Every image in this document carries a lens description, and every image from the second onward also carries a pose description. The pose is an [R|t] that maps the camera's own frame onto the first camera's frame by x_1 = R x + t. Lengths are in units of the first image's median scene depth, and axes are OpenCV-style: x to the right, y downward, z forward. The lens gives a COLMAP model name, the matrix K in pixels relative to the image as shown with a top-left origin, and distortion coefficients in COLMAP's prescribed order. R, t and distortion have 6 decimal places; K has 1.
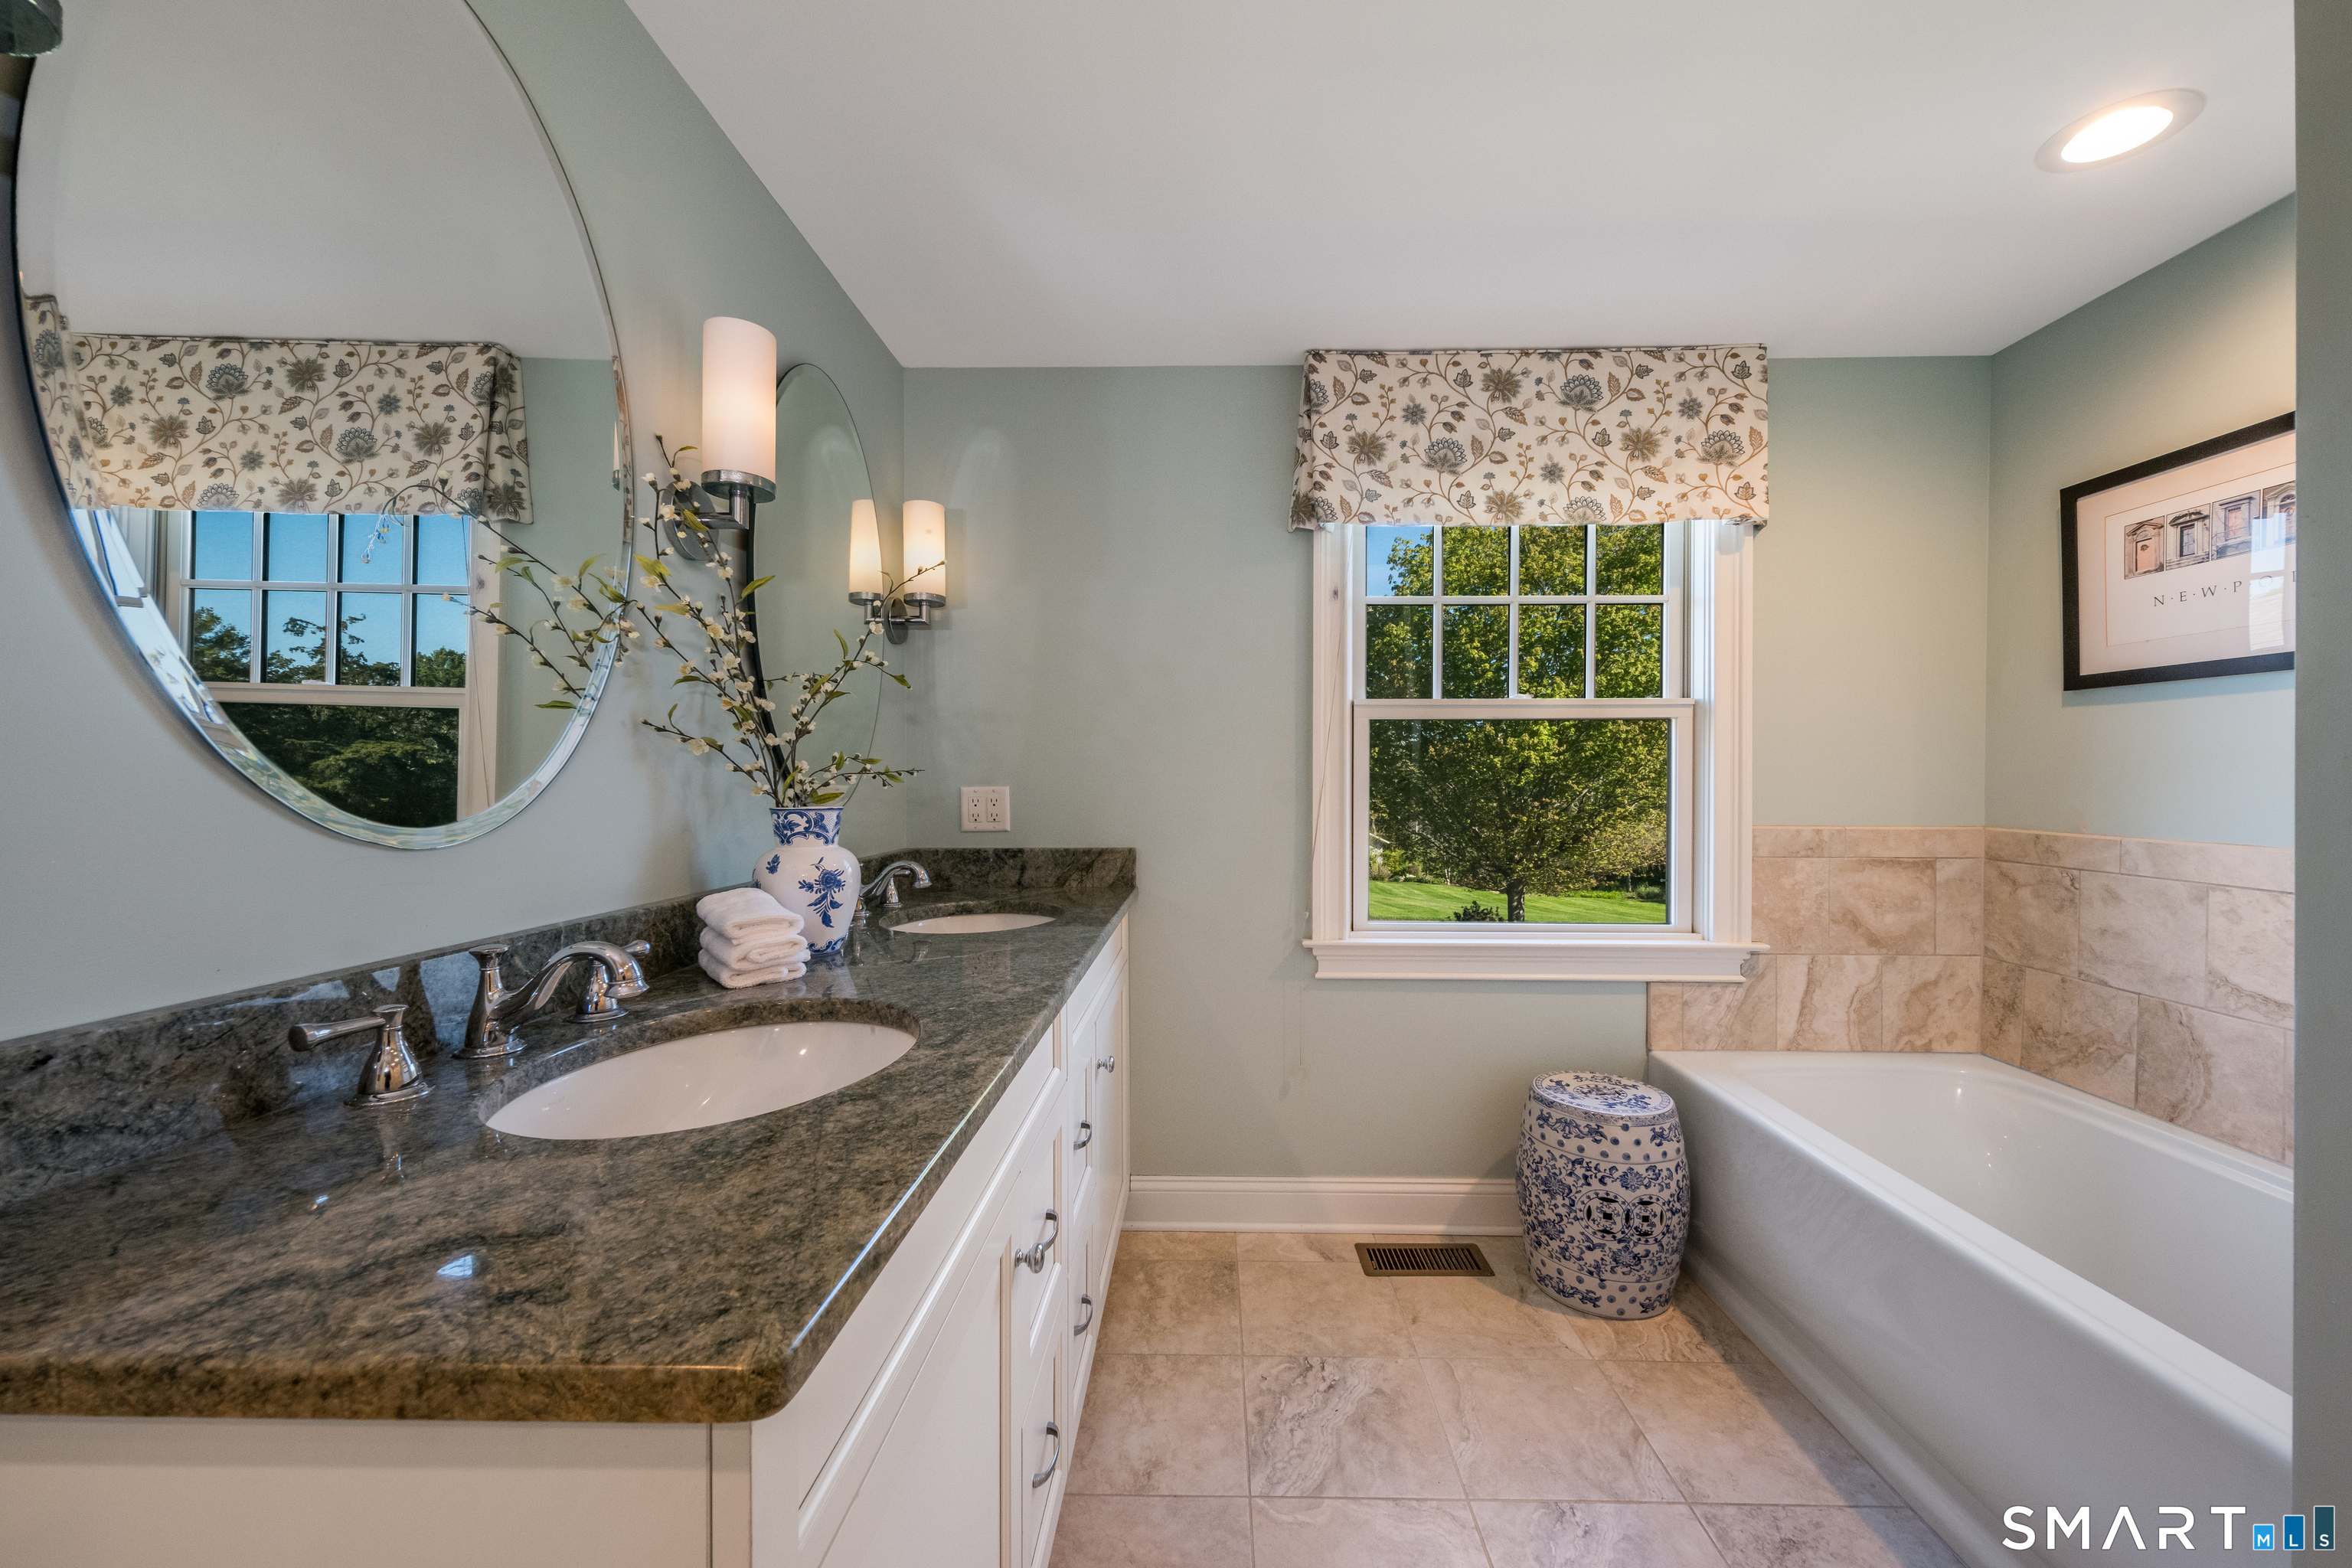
lens RADIAL K [[893.3, 0, 1014.5], [0, 893.3, 784.5], [0, 0, 1]] dist [0.000166, -0.000177]
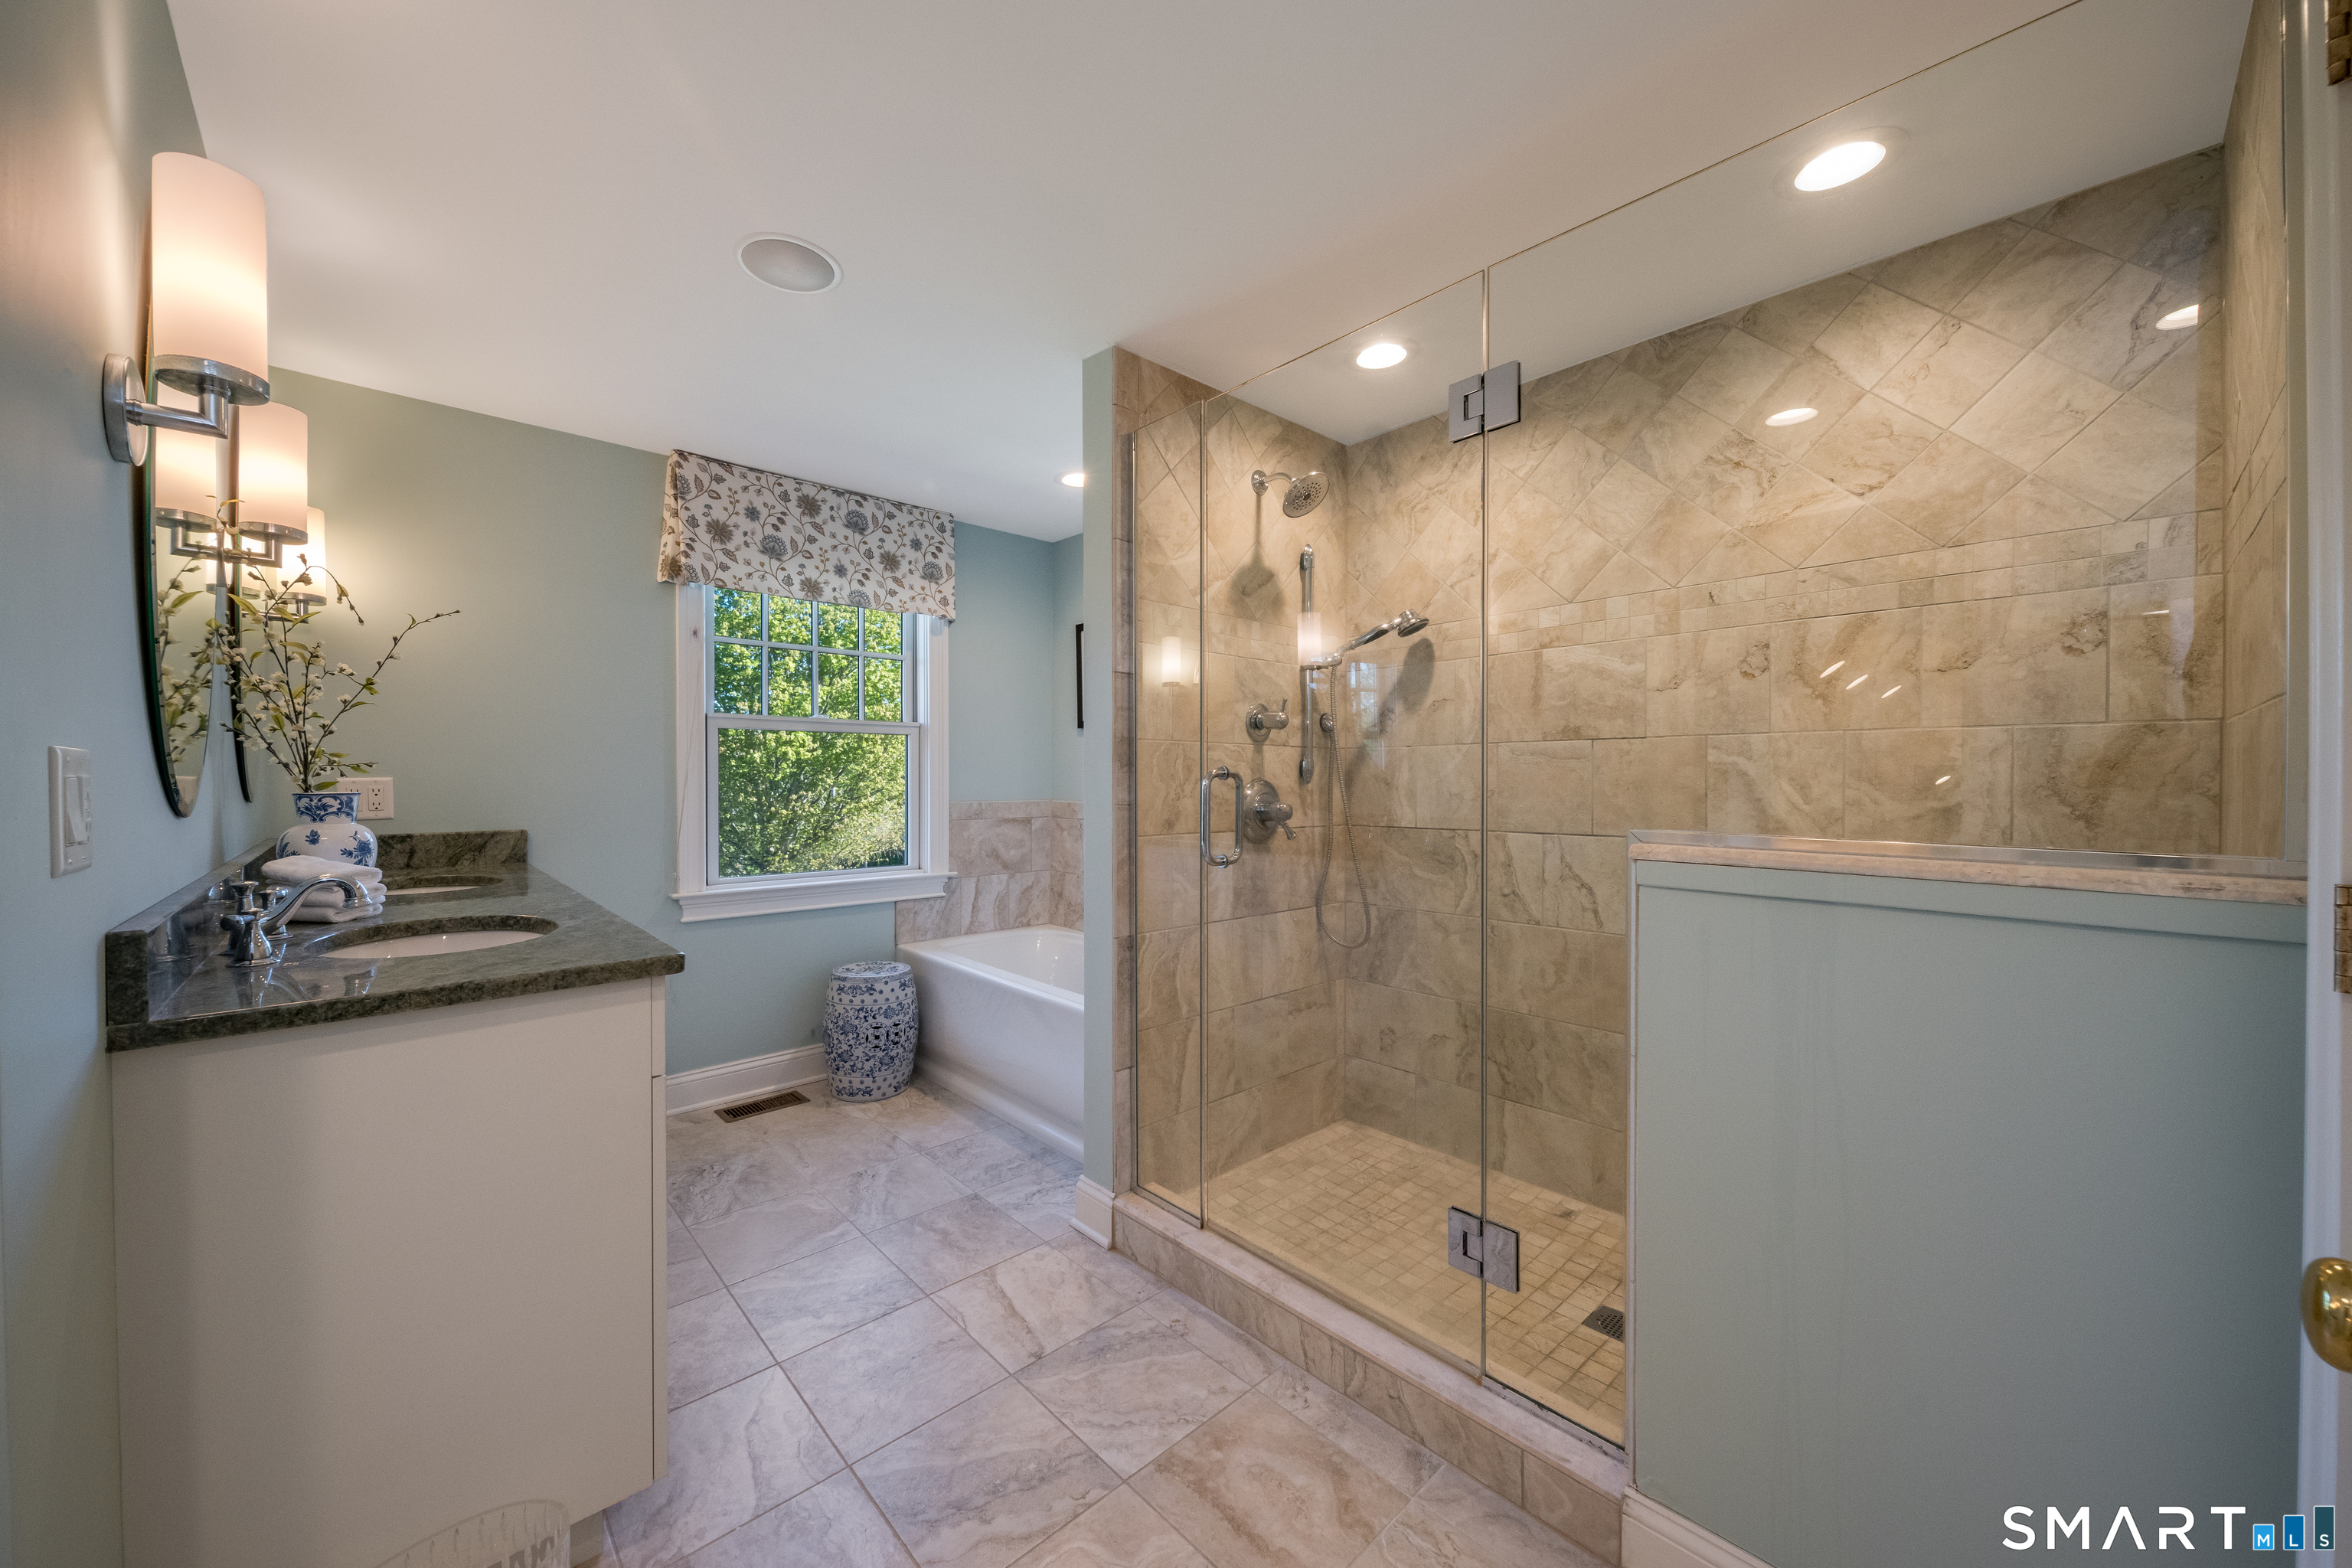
lens RADIAL K [[875.0, 0, 1176.0], [0, 875.0, 784.0], [0, 0, 1]] dist [0.038488, 0.000008]
pose [[0.592266, -0.007461, 0.805708, -0.283315], [0.002486, 0.999969, 0.007433, 0.003413], [-0.805738, -0.002399, 0.592267, -0.364366]]
